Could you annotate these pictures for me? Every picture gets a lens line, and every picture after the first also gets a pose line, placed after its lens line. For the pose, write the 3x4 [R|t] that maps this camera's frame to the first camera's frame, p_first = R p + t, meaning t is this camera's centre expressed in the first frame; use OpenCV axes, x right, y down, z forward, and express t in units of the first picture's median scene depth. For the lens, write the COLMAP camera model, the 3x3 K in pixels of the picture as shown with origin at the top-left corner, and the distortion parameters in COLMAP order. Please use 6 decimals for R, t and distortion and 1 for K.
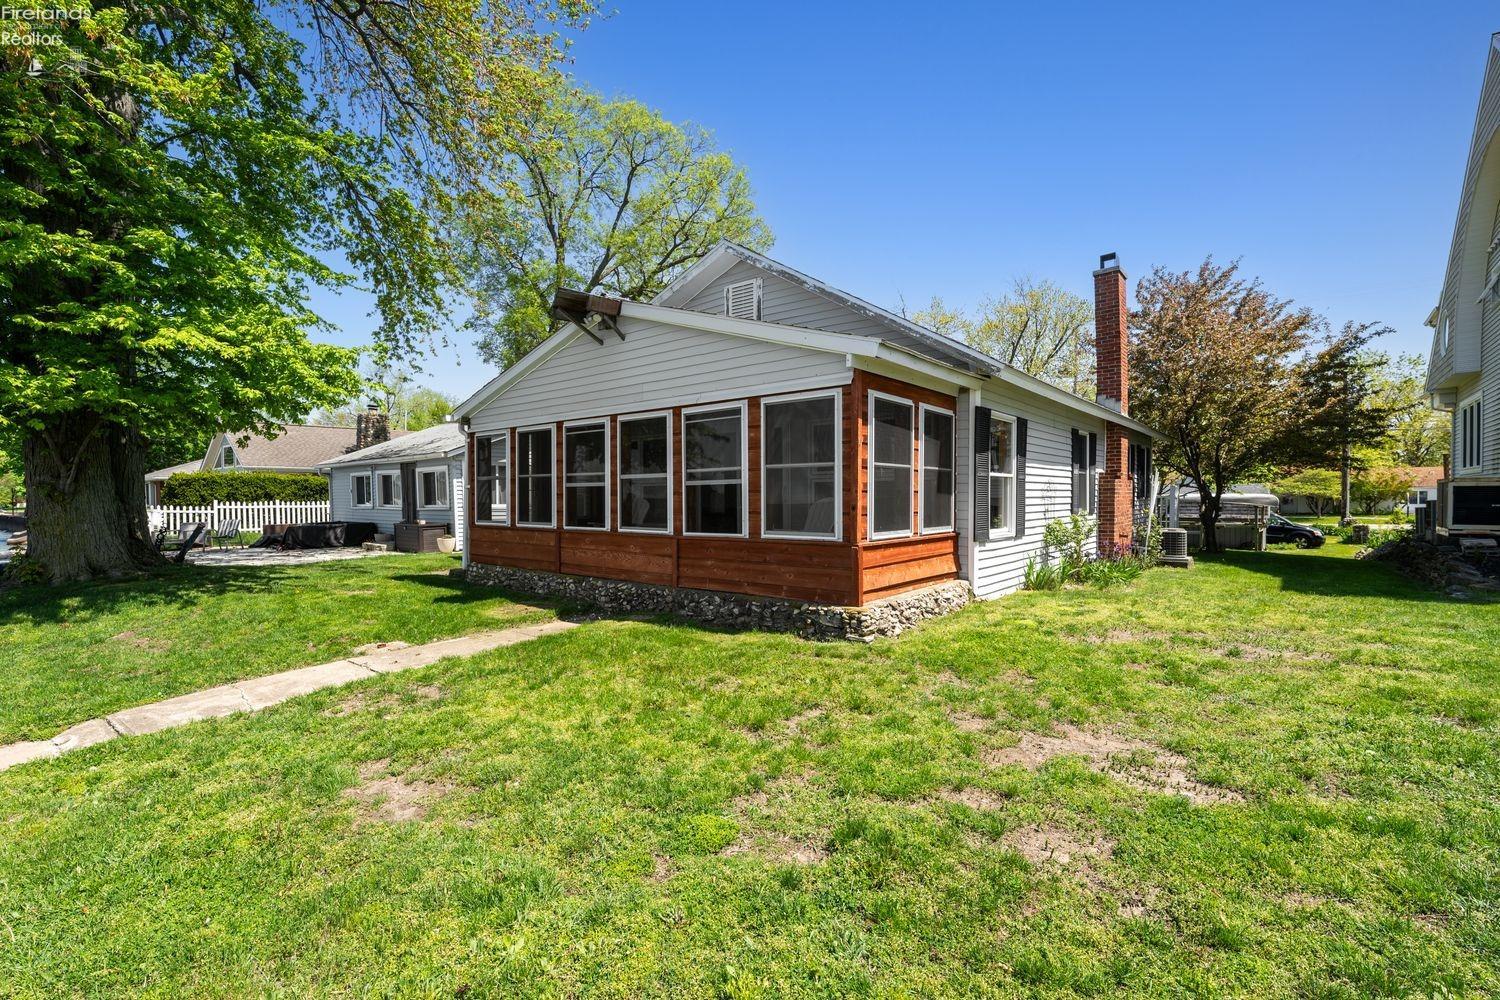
lens RADIAL K [[672.1, 0, 750.0], [0, 672.1, 500.0], [0, 0, 1]] dist [0.001112, 0.000099]
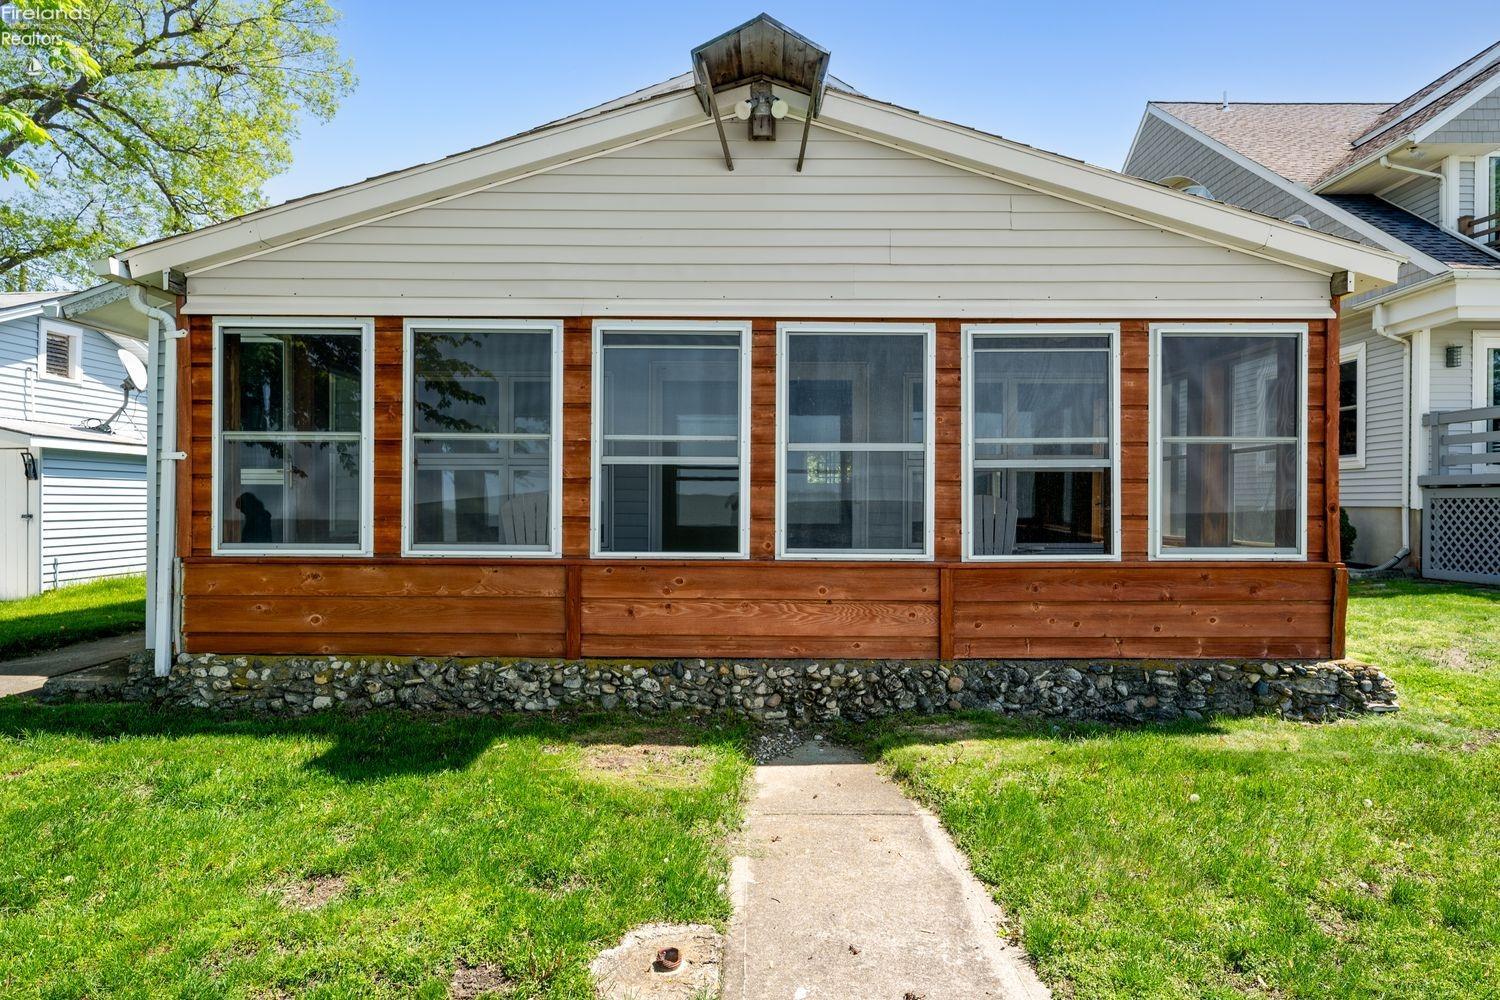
lens RADIAL K [[877.4, 0, 751.6], [0, 877.4, 482.7], [0, 0, 1]] dist [-0.002172, -0.000208]
pose [[0.771901, 0.007195, 0.635702, -0.664047], [-0.003204, 0.999967, -0.007427, -0.004054], [-0.635735, 0.003696, 0.771899, 0.561671]]
